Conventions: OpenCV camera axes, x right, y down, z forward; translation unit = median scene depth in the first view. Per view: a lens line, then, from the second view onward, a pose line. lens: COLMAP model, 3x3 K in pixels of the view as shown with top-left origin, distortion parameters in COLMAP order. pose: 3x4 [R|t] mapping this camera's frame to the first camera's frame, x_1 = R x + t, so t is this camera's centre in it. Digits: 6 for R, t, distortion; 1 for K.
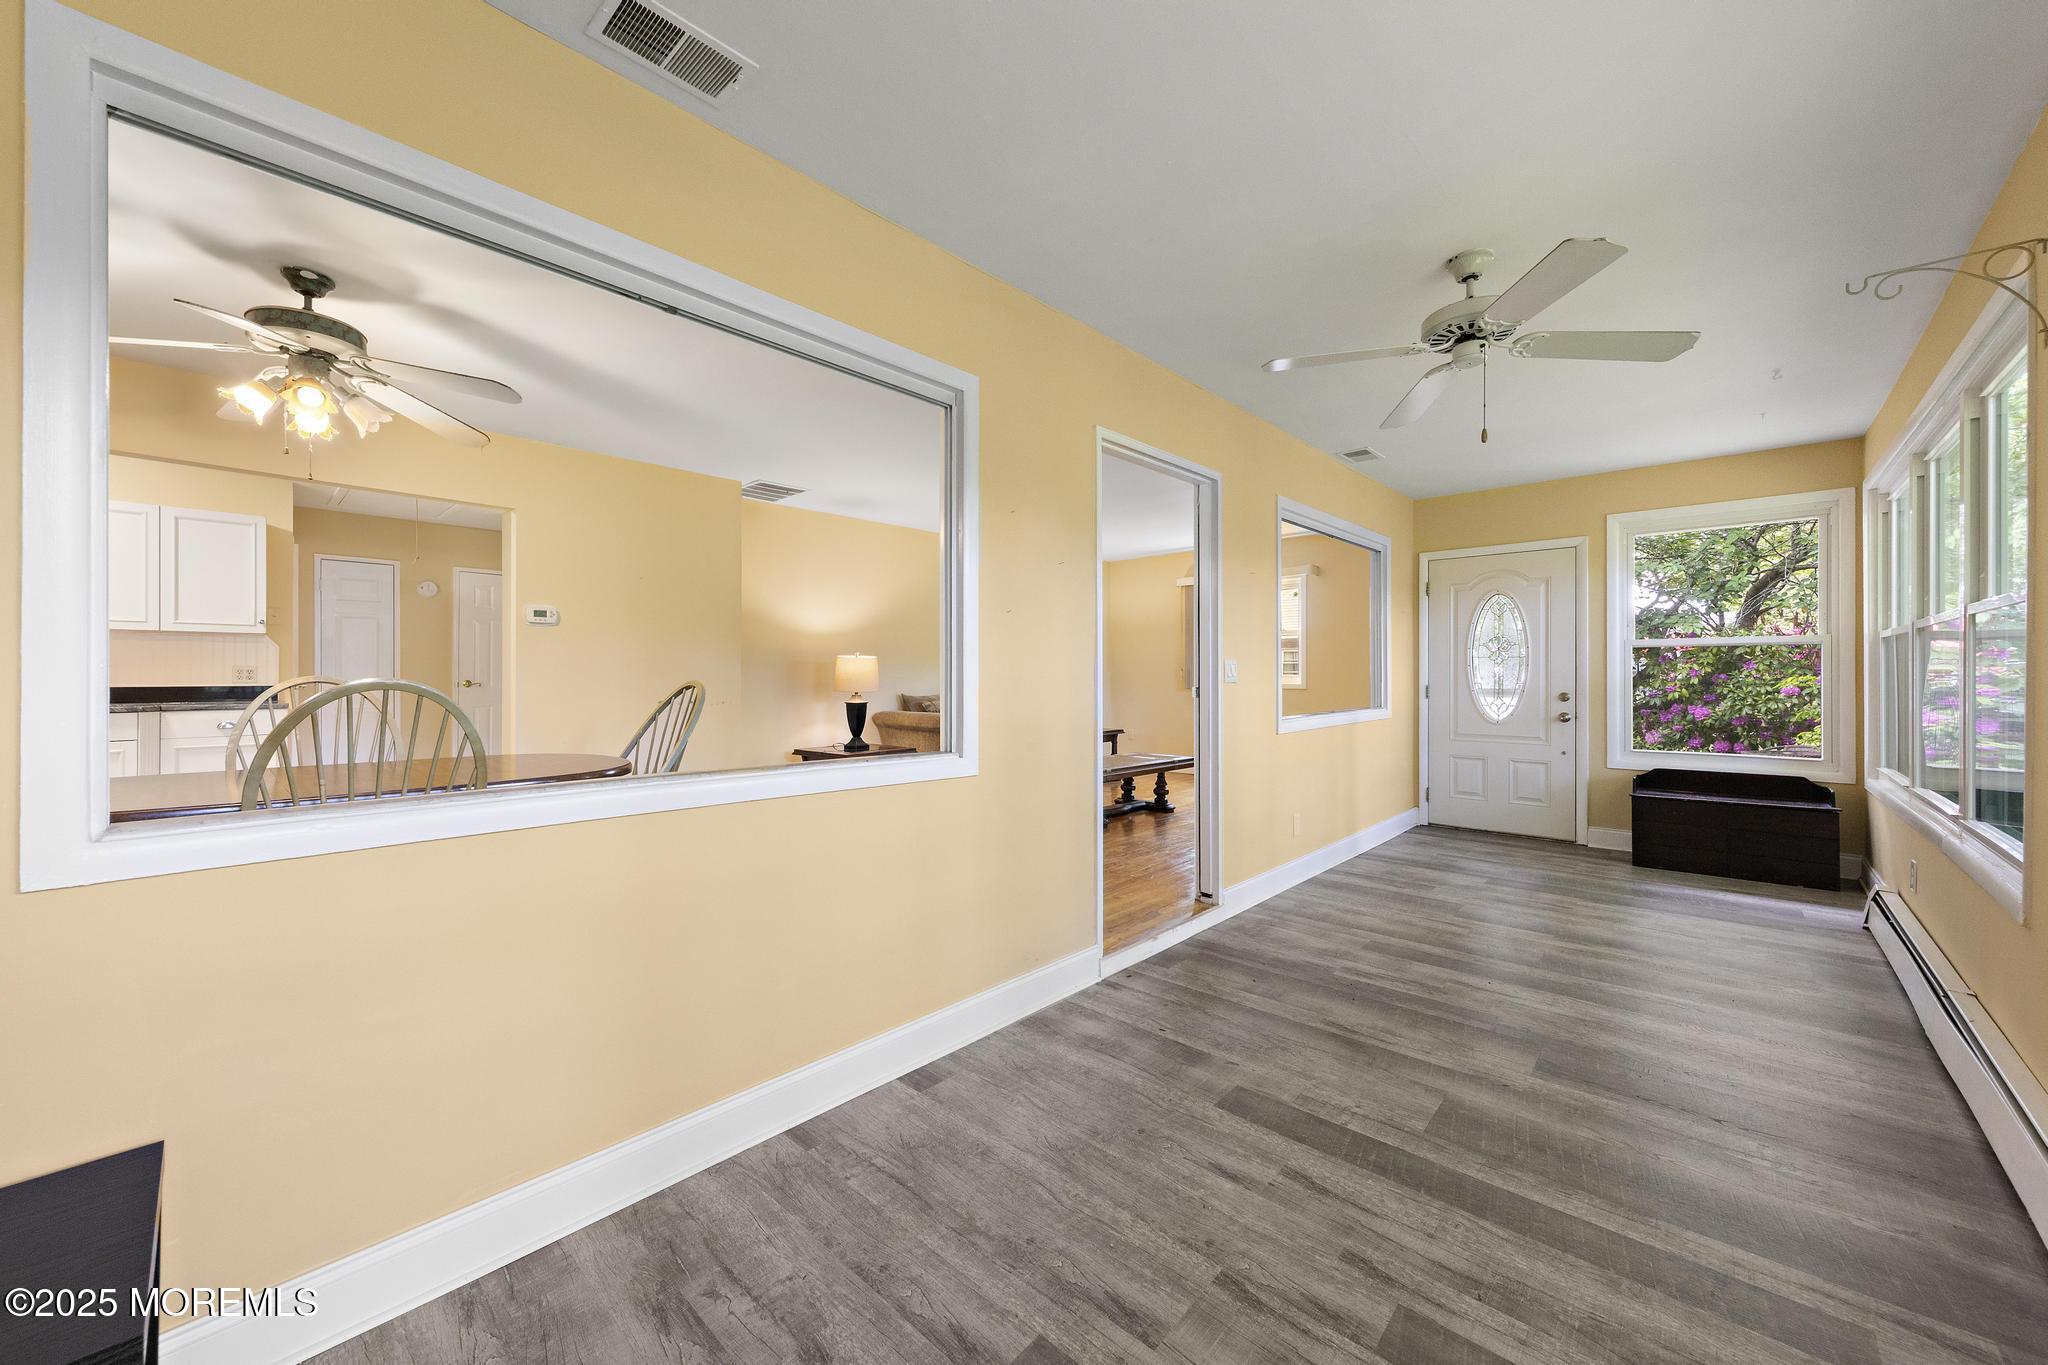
lens RADIAL K [[779.3, 0, 1024.0], [0, 779.3, 682.5], [0, 0, 1]] dist [0.001803, 0.000101]
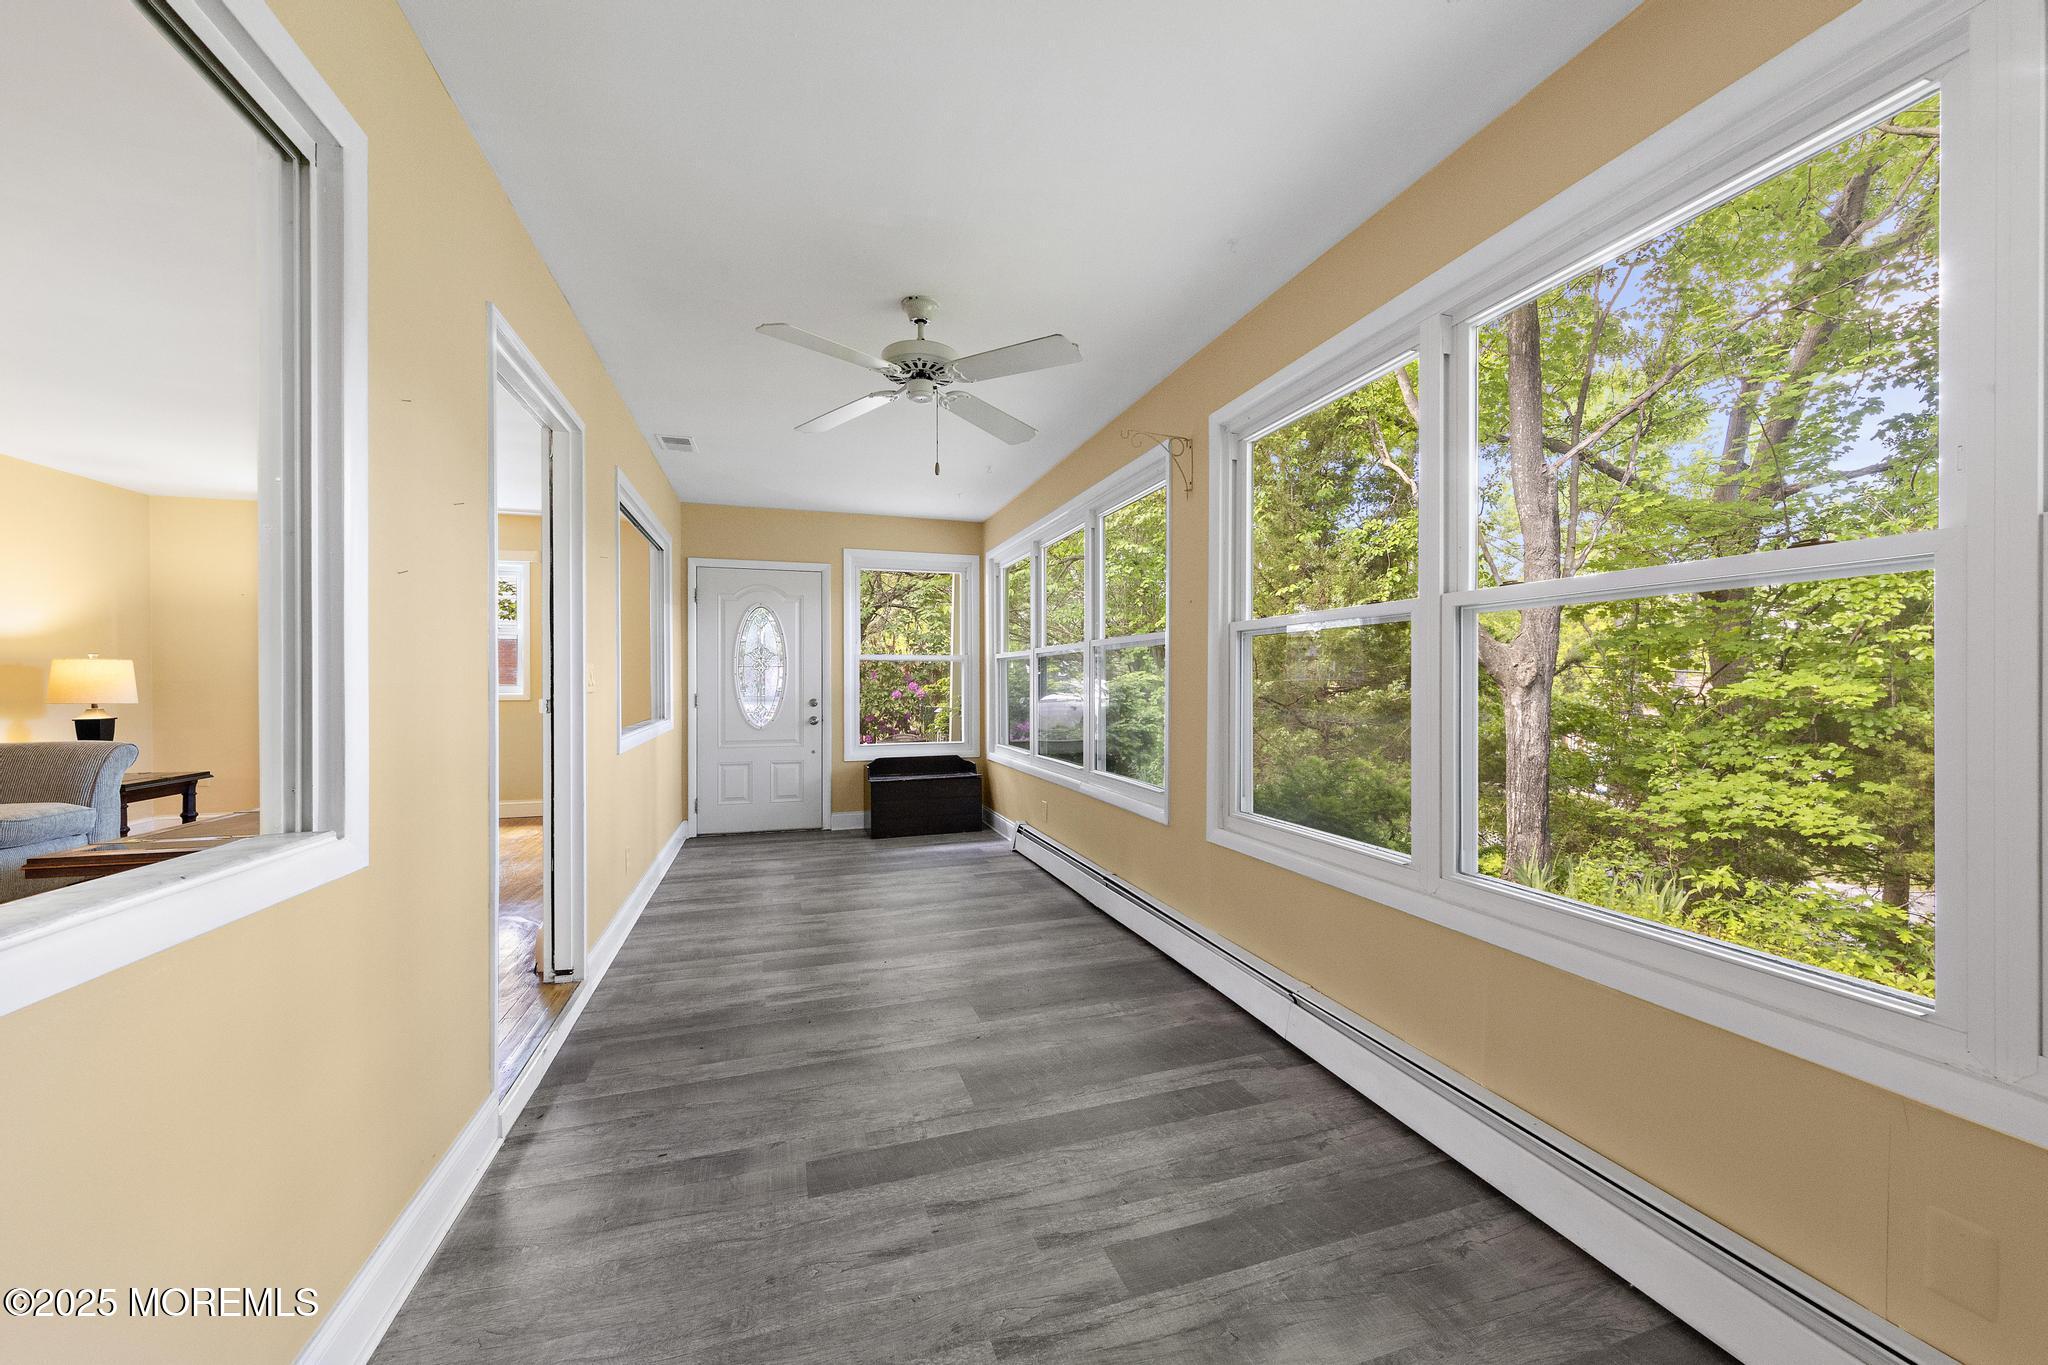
lens RADIAL K [[793.7, 0, 1032.1], [0, 793.7, 687.5], [0, 0, 1]] dist [0.005912, -0.000278]
pose [[0.470875, -0.005194, 0.882185, -0.278282], [0.010039, 0.999949, 0.000528, -0.001312], [-0.882143, 0.008608, 0.470903, 0.271322]]
